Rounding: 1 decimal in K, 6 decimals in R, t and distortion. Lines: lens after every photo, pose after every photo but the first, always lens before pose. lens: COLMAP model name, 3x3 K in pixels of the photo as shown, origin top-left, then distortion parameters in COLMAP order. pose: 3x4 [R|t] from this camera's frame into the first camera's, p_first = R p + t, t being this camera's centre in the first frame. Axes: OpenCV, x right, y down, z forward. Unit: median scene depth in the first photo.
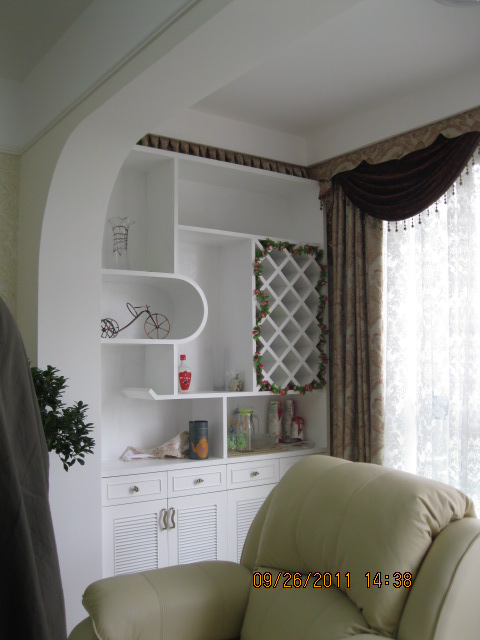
lens RADIAL K [[665.0, 0, 240.0], [0, 665.0, 320.0], [0, 0, 1]] dist [-0.105670, 0.010464]
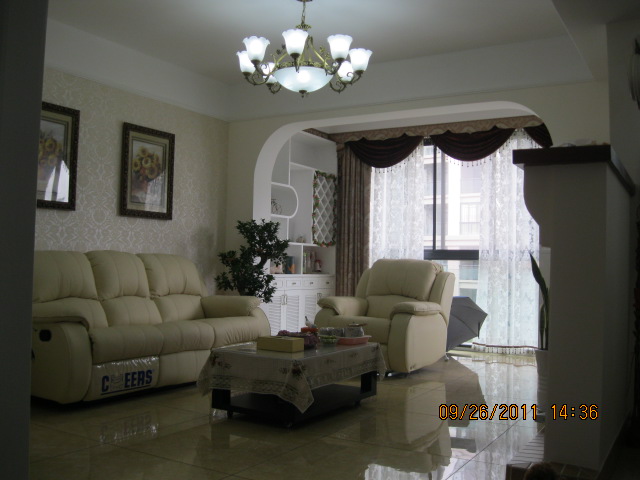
lens RADIAL K [[665.0, 0, 320.0], [0, 665.0, 240.0], [0, 0, 1]] dist [-0.105670, 0.010464]
pose [[0.914518, 0.043123, 0.402241, -0.778409], [-0.054563, 0.998365, 0.017022, 0.057854], [-0.400849, -0.037514, 0.915376, -0.898588]]
